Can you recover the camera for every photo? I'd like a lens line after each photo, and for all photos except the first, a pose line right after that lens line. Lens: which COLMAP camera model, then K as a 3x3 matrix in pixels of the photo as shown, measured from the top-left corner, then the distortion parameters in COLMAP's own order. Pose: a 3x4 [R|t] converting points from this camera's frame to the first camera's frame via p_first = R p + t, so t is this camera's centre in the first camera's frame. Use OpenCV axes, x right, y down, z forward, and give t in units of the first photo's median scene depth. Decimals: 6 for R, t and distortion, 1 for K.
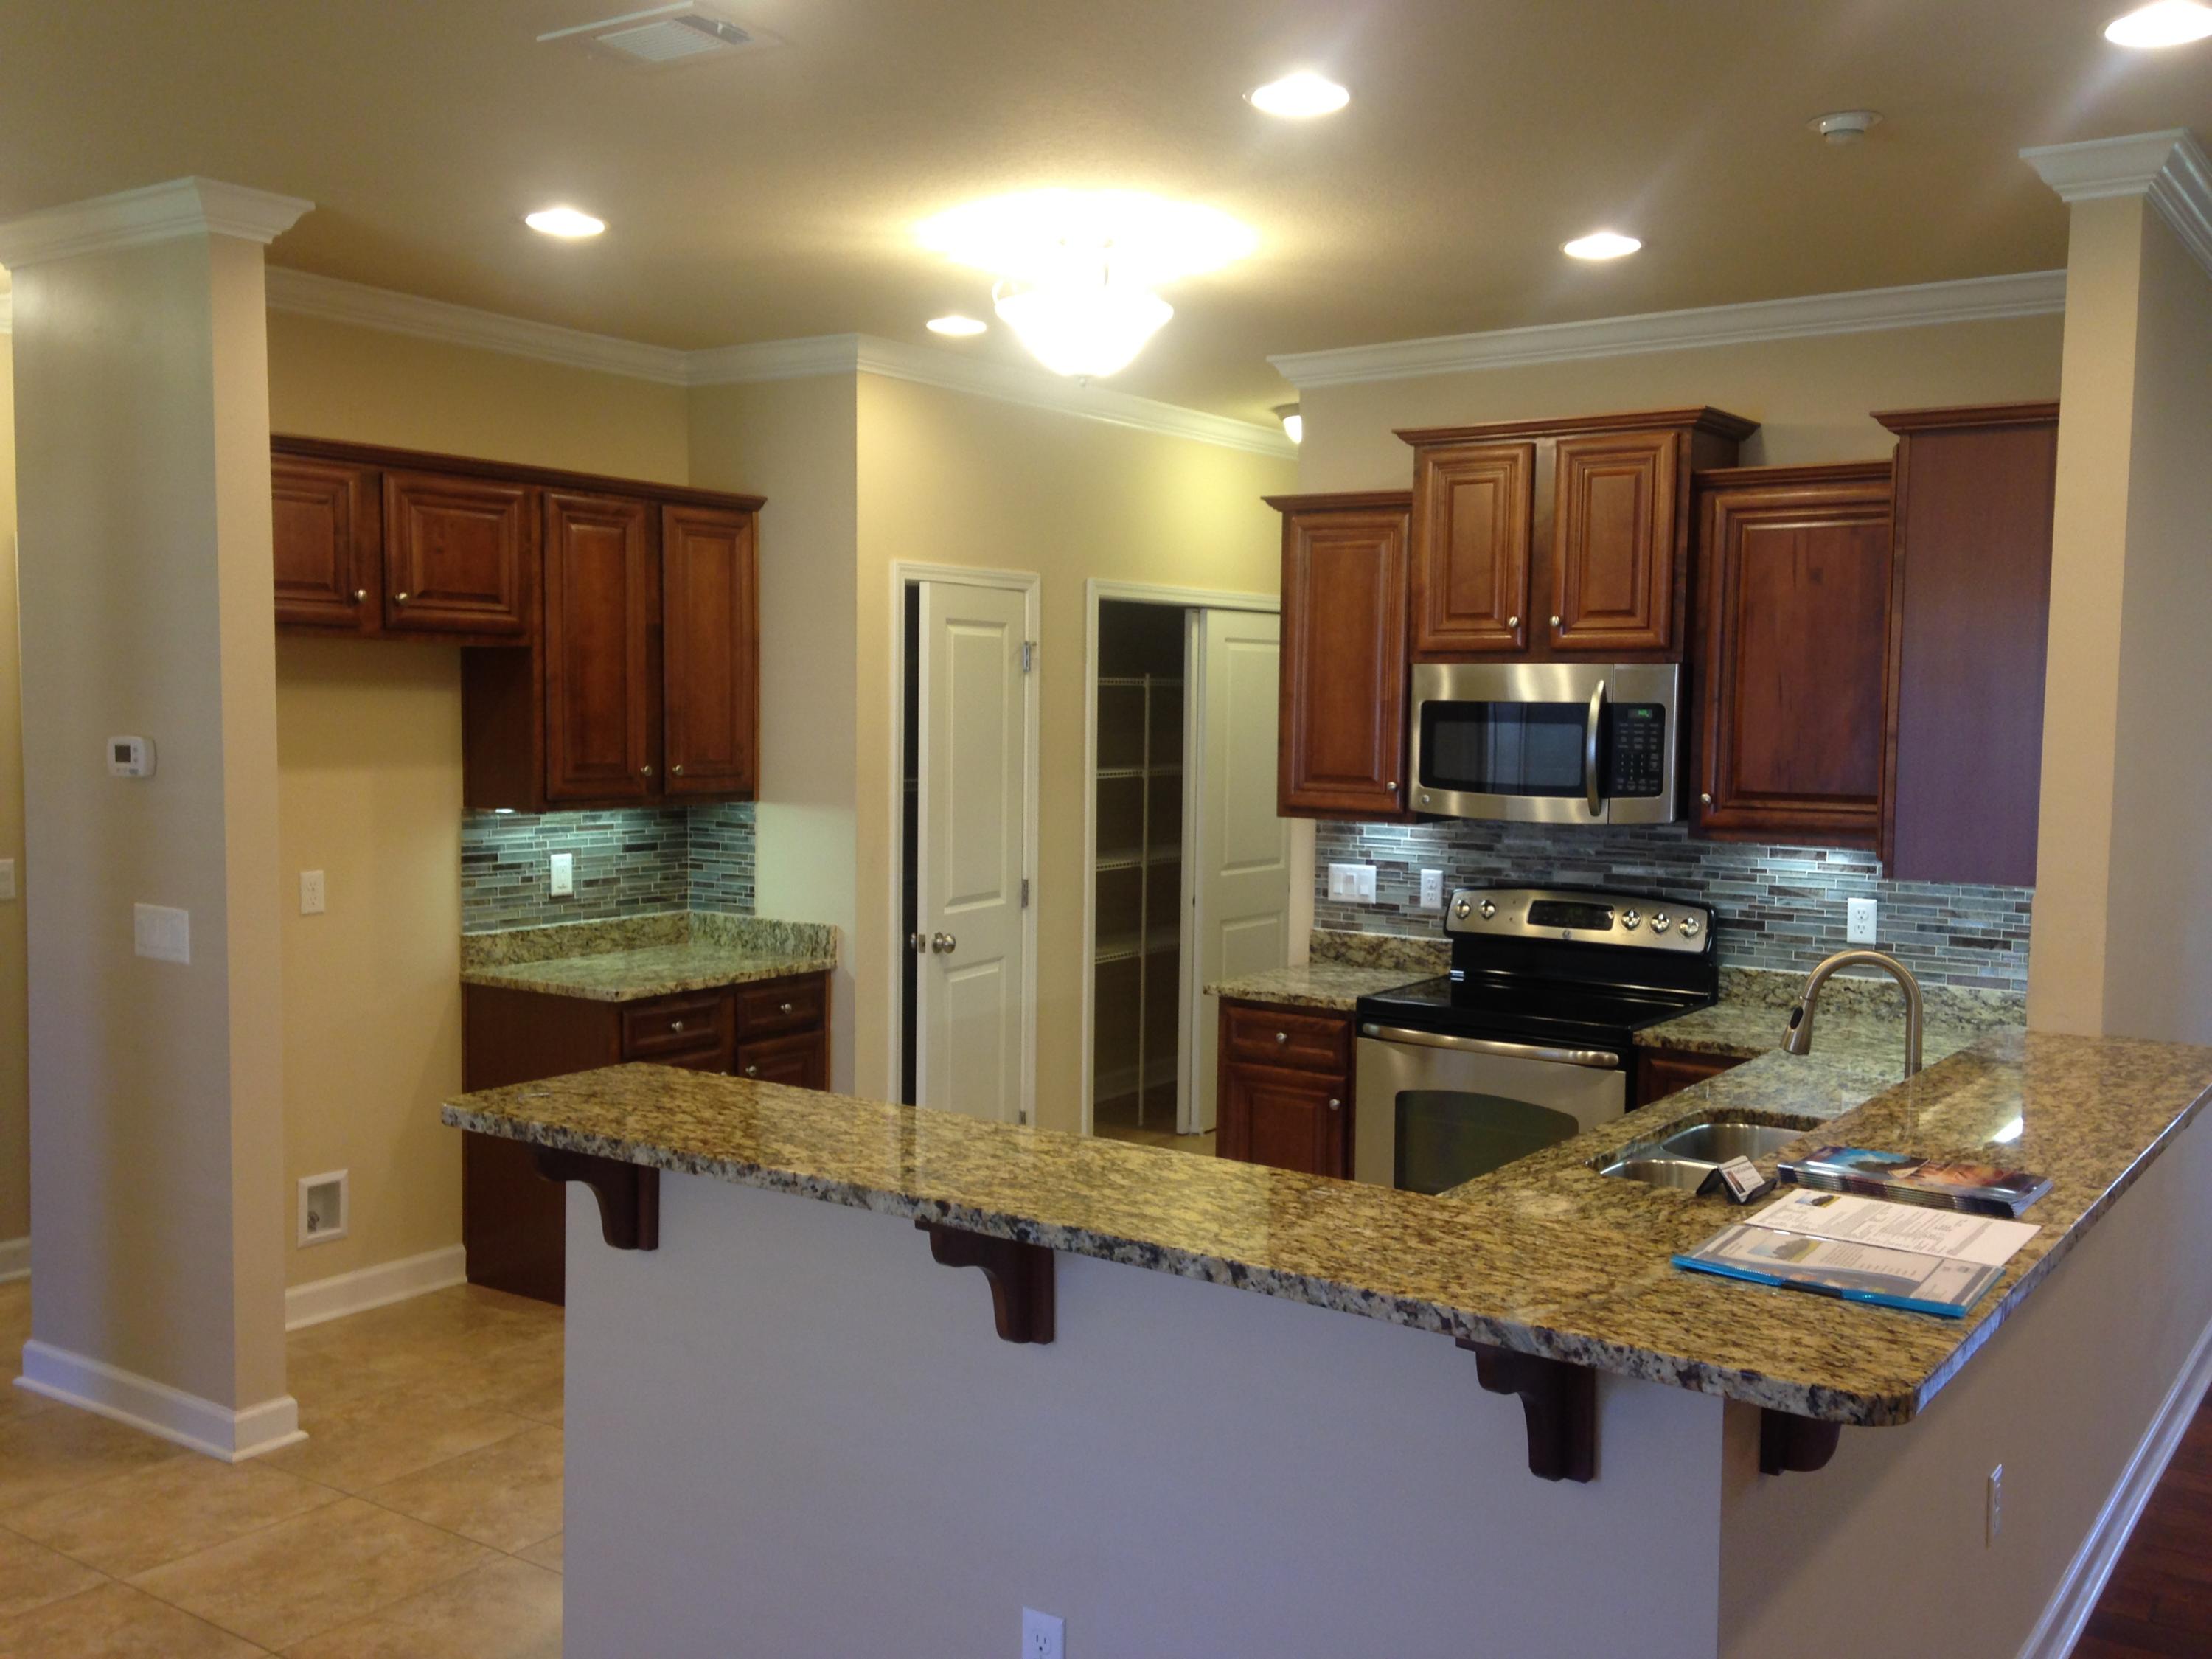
lens RADIAL K [[1925.0, 0, 1115.1], [0, 1925.0, 831.1], [0, 0, 1]] dist [0.090069, -0.106759]
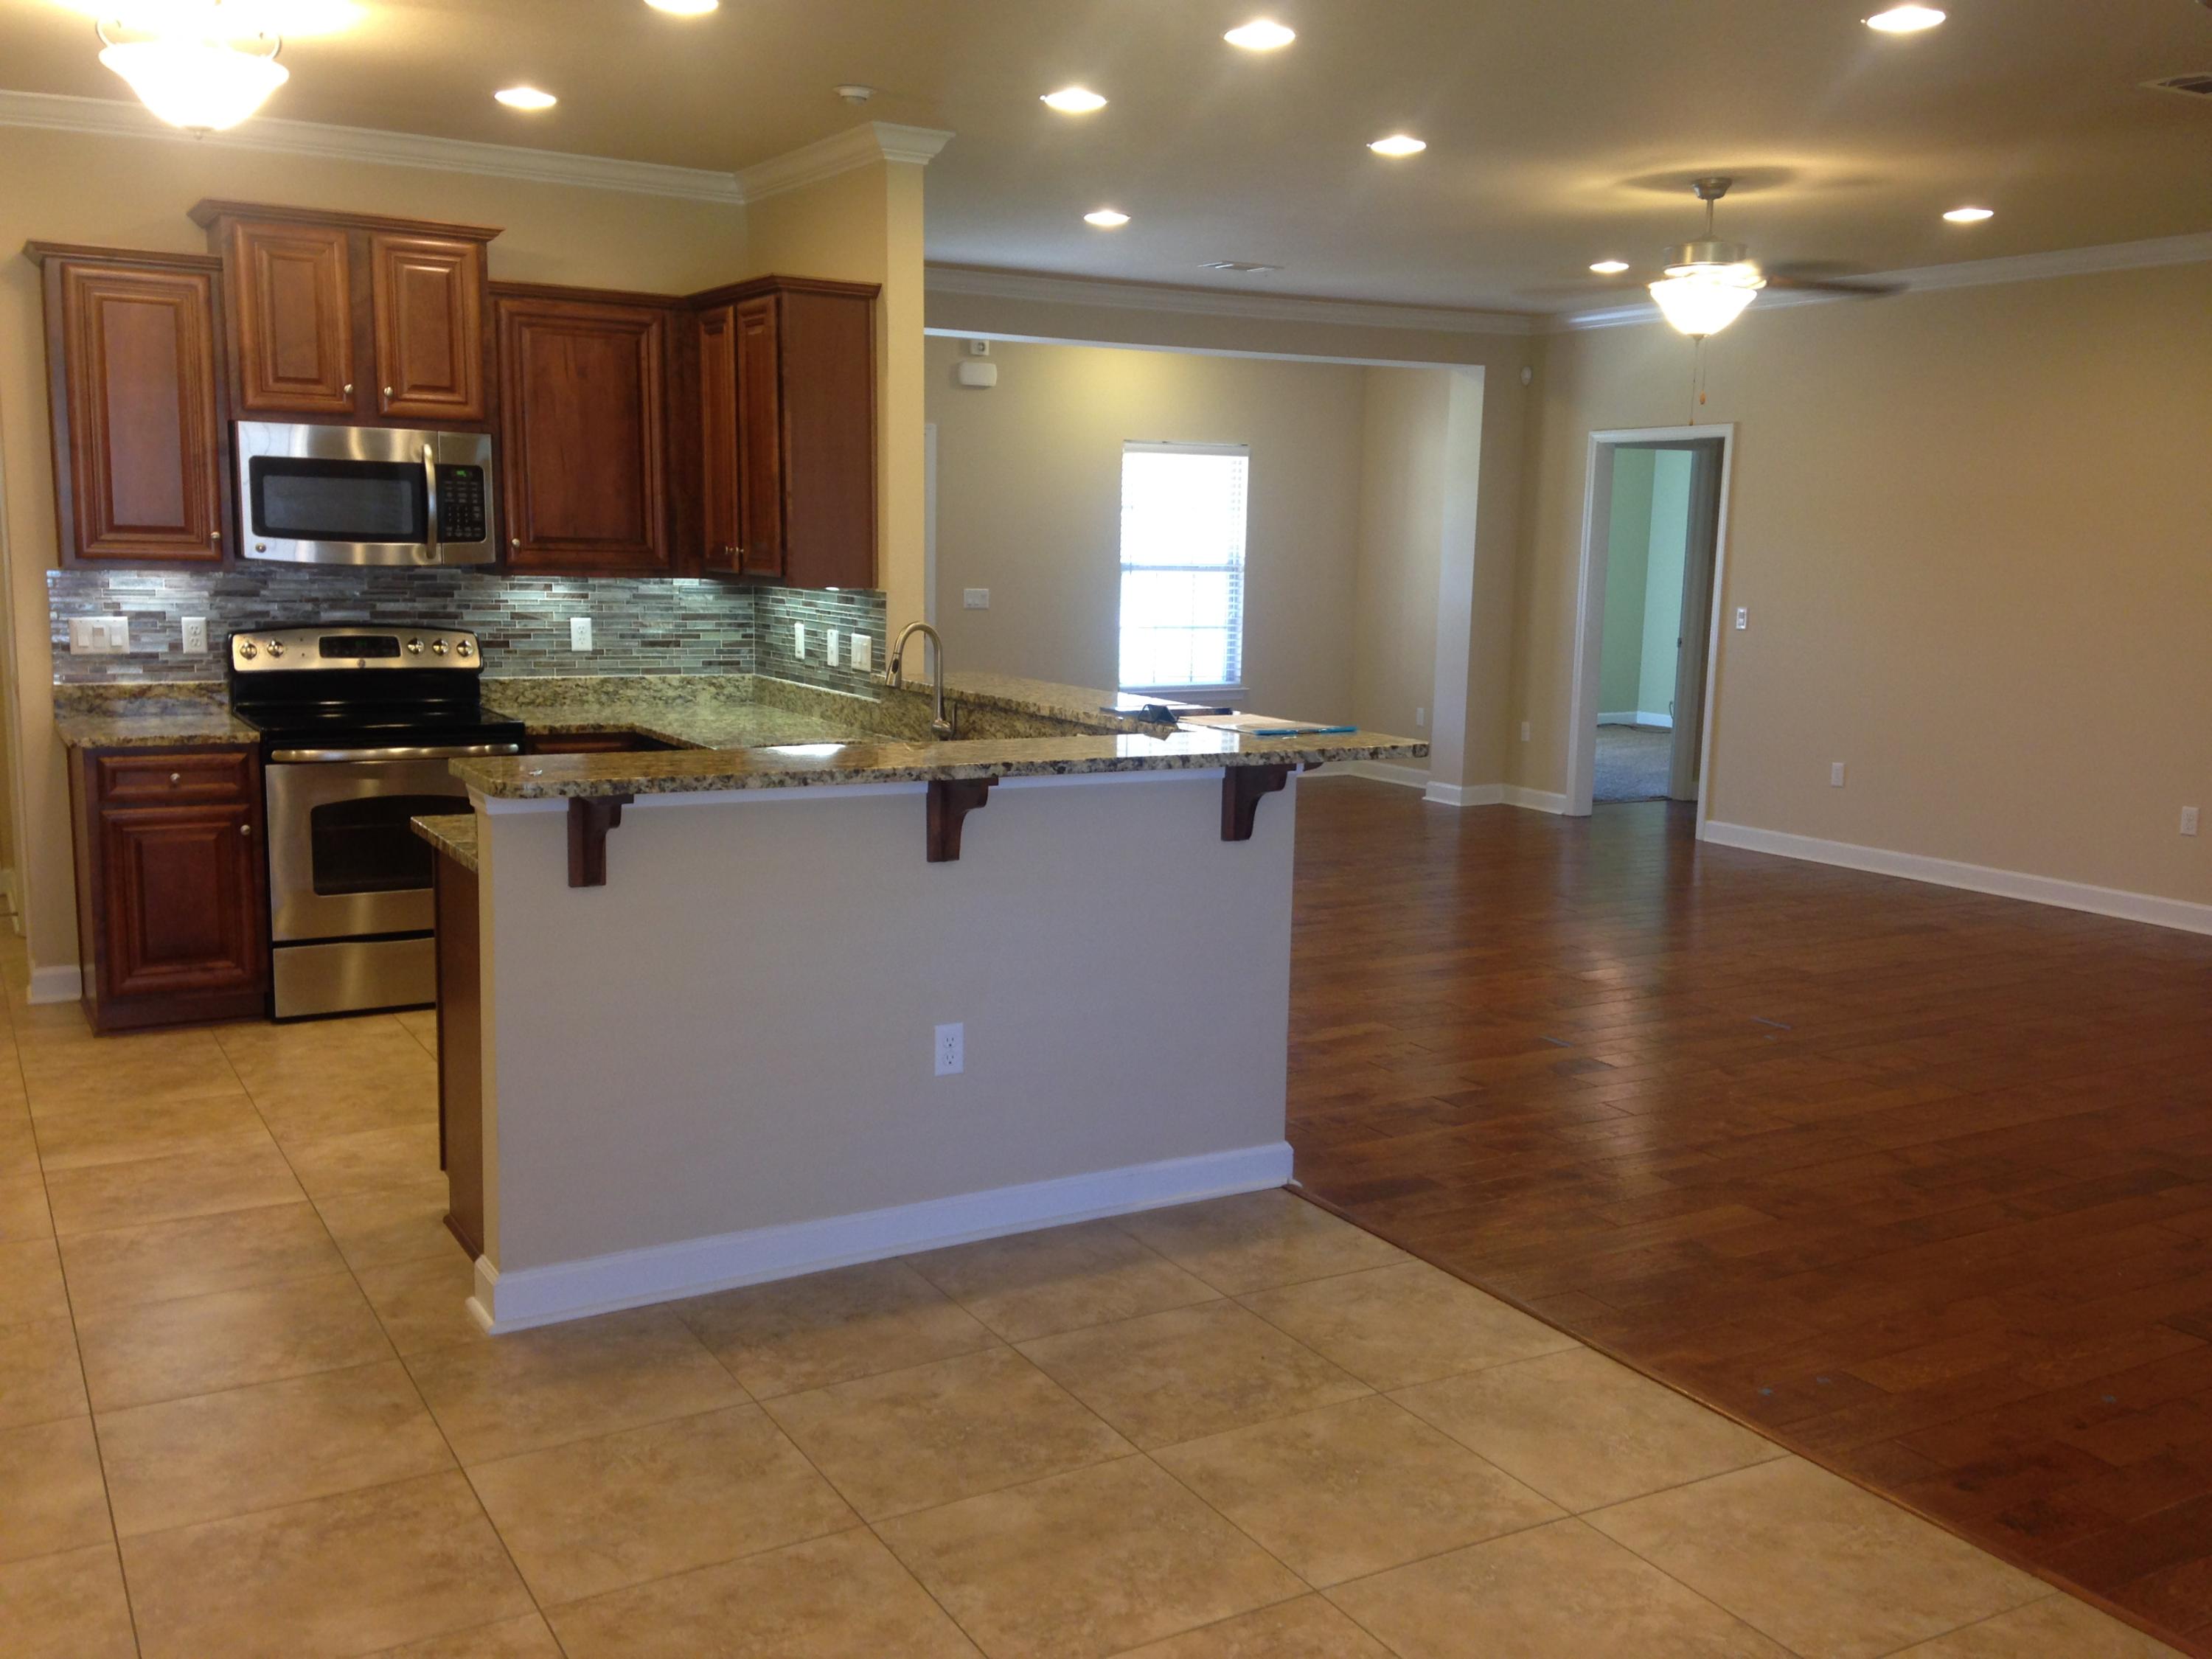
lens RADIAL K [[1925.0, 0, 1105.3], [0, 1925.0, 813.6], [0, 0, 1]] dist [0.090069, -0.106759]
pose [[0.432224, -0.135194, 0.891575, -0.649936], [0.042548, 0.990654, 0.129591, 0.010189], [-0.900762, -0.018078, 0.433937, 0.084075]]
